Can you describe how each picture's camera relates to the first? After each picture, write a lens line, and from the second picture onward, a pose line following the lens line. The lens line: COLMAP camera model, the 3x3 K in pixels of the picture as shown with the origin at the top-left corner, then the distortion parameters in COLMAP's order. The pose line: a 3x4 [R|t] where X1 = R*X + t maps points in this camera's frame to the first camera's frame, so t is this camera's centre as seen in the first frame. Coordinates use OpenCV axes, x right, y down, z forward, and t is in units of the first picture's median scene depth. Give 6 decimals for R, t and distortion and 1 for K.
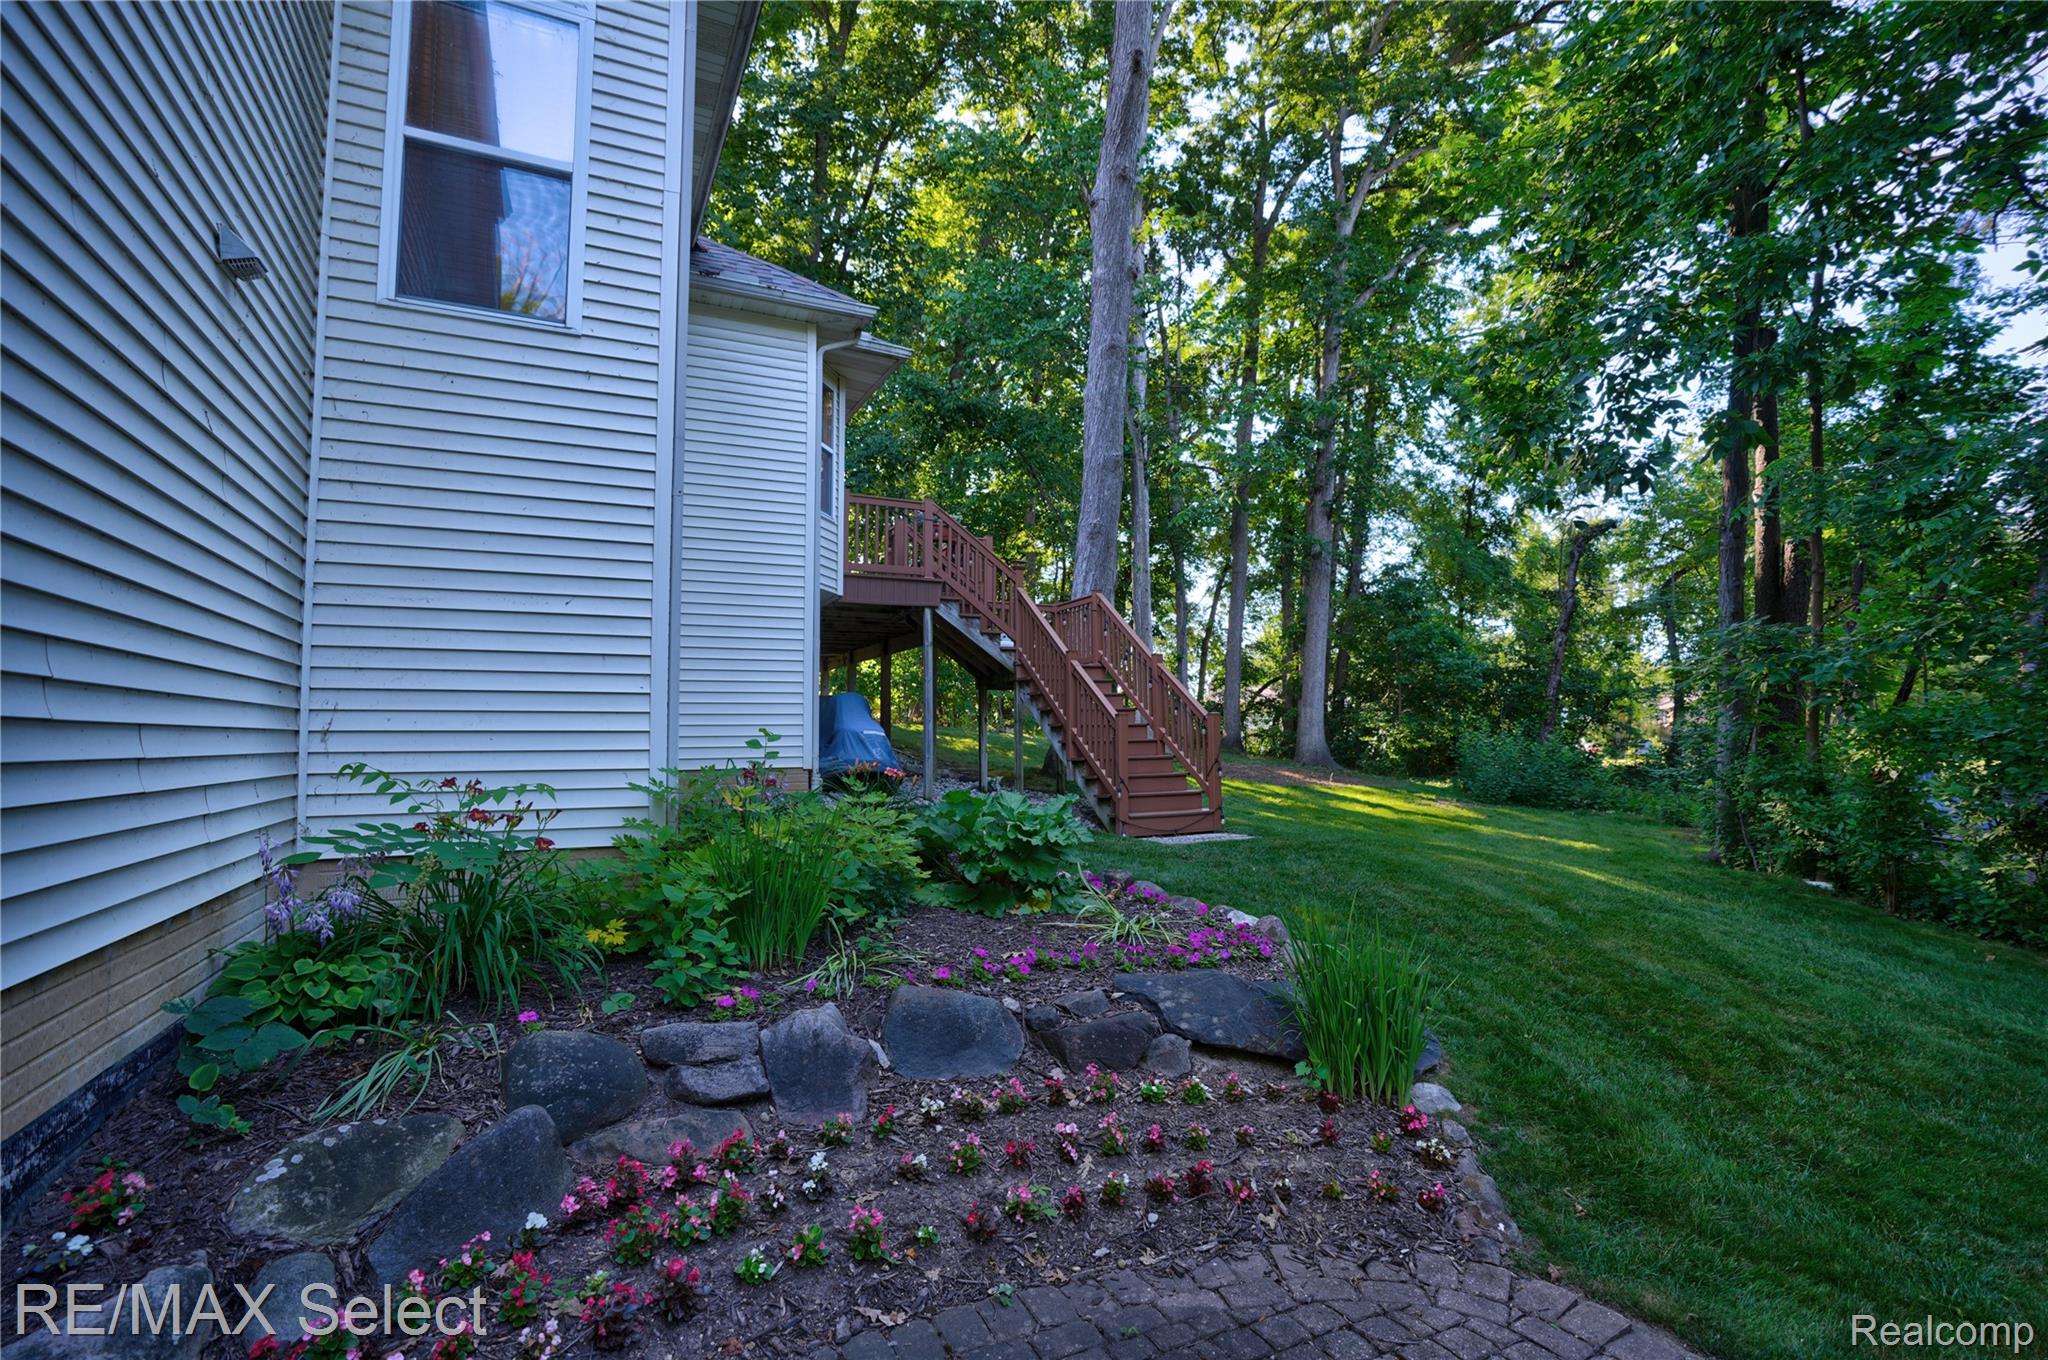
lens RADIAL K [[951.2, 0, 1027.7], [0, 951.2, 688.0], [0, 0, 1]] dist [-0.078814, 0.034207]
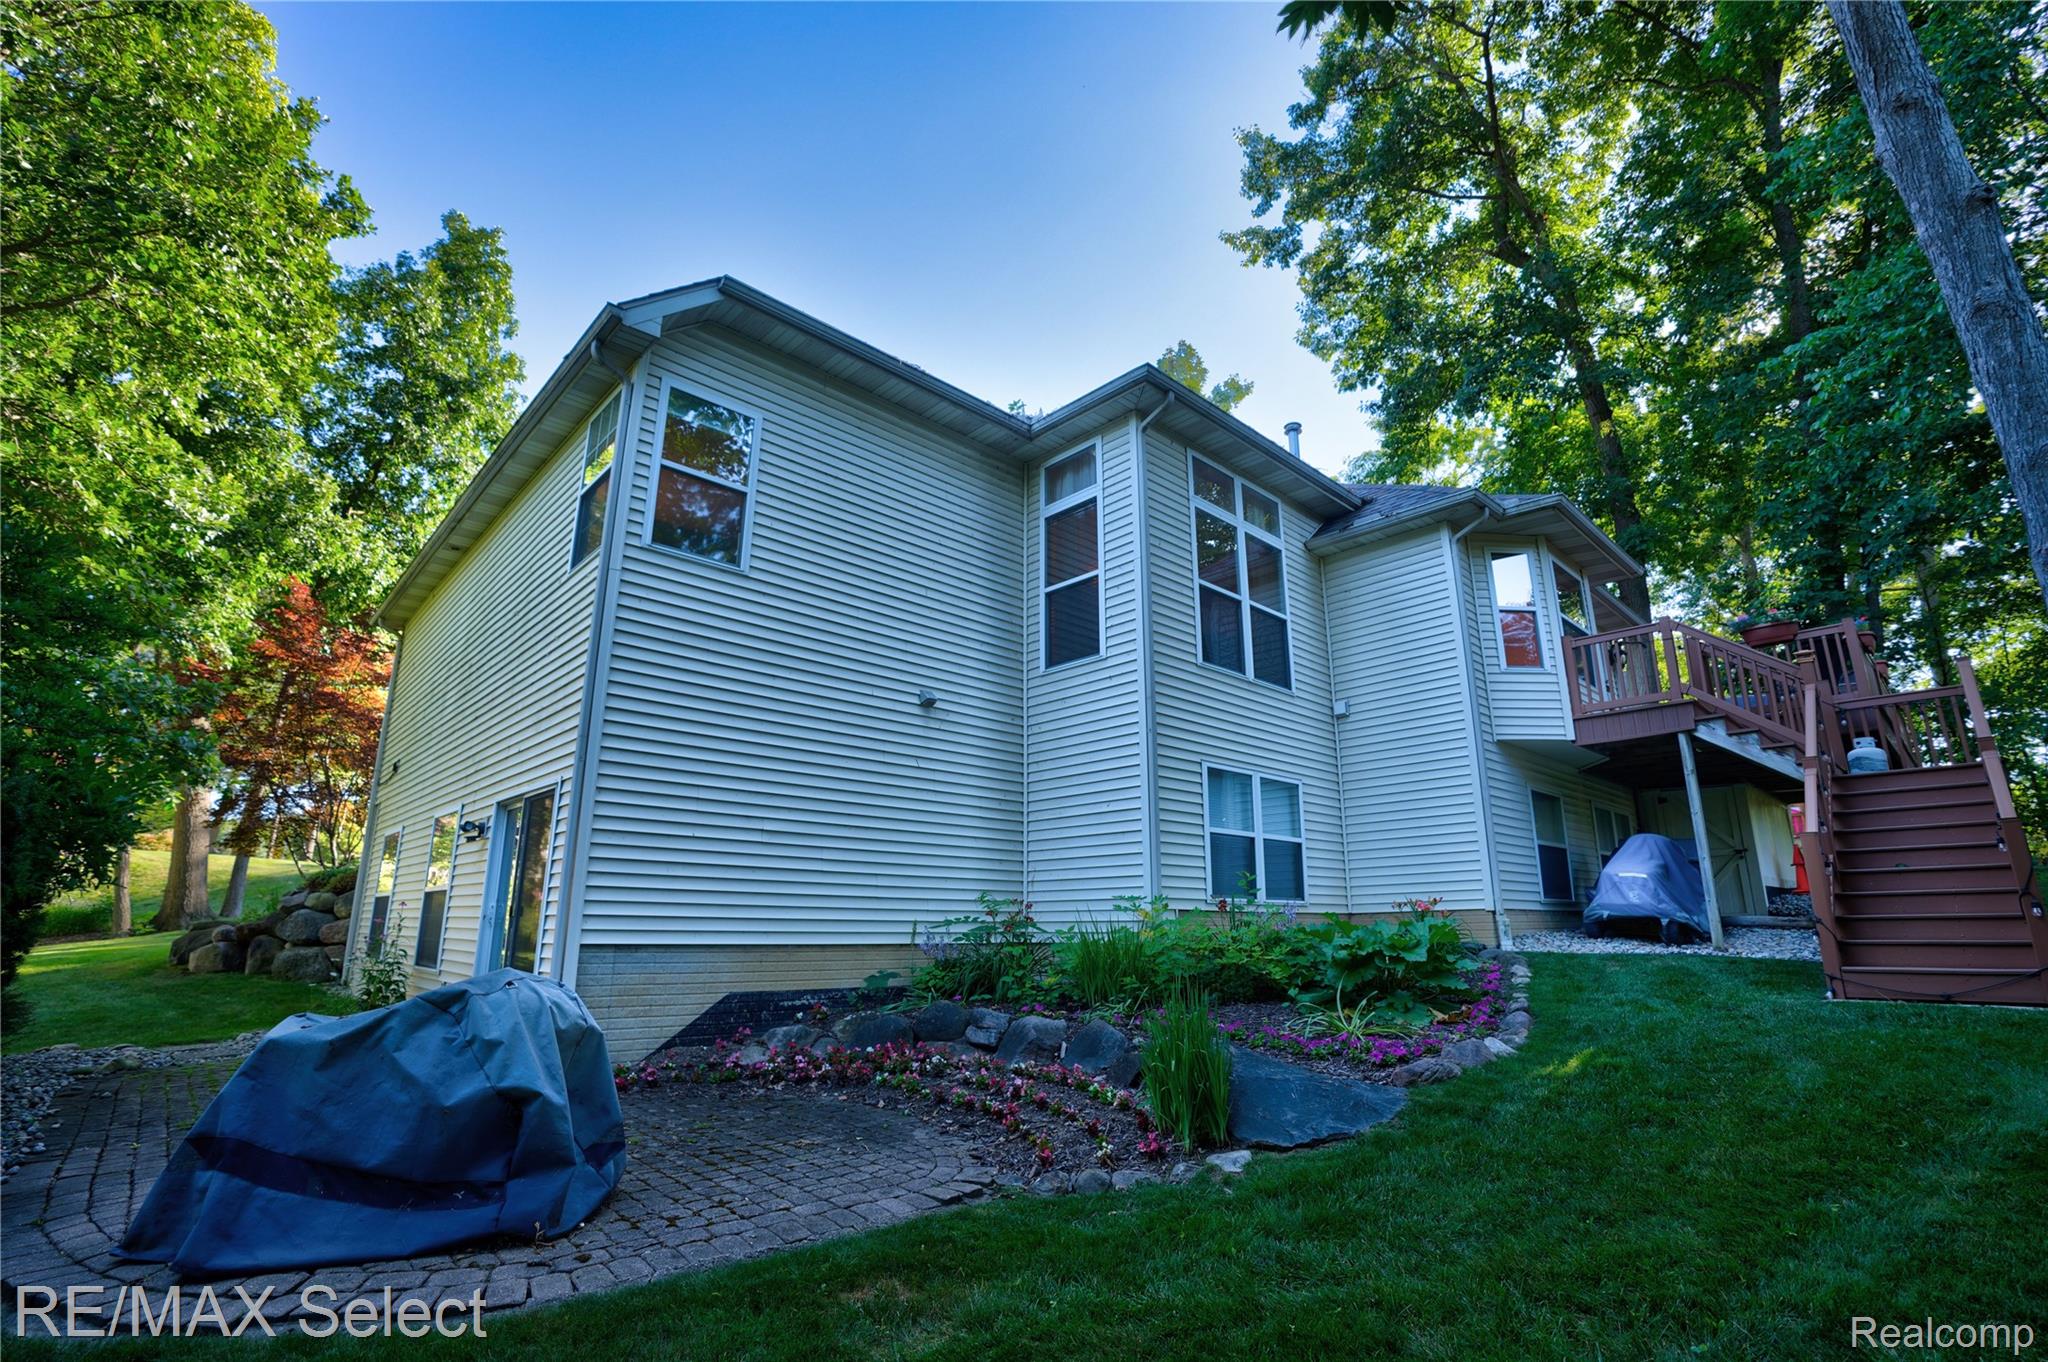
lens RADIAL K [[951.2, 0, 1027.7], [0, 951.2, 689.0], [0, 0, 1]] dist [-0.078814, 0.034207]
pose [[0.267965, -0.219187, -0.938164, 0.779474], [0.045760, 0.975573, -0.214857, 0.048825], [0.962341, 0.014644, 0.271450, 0.214342]]
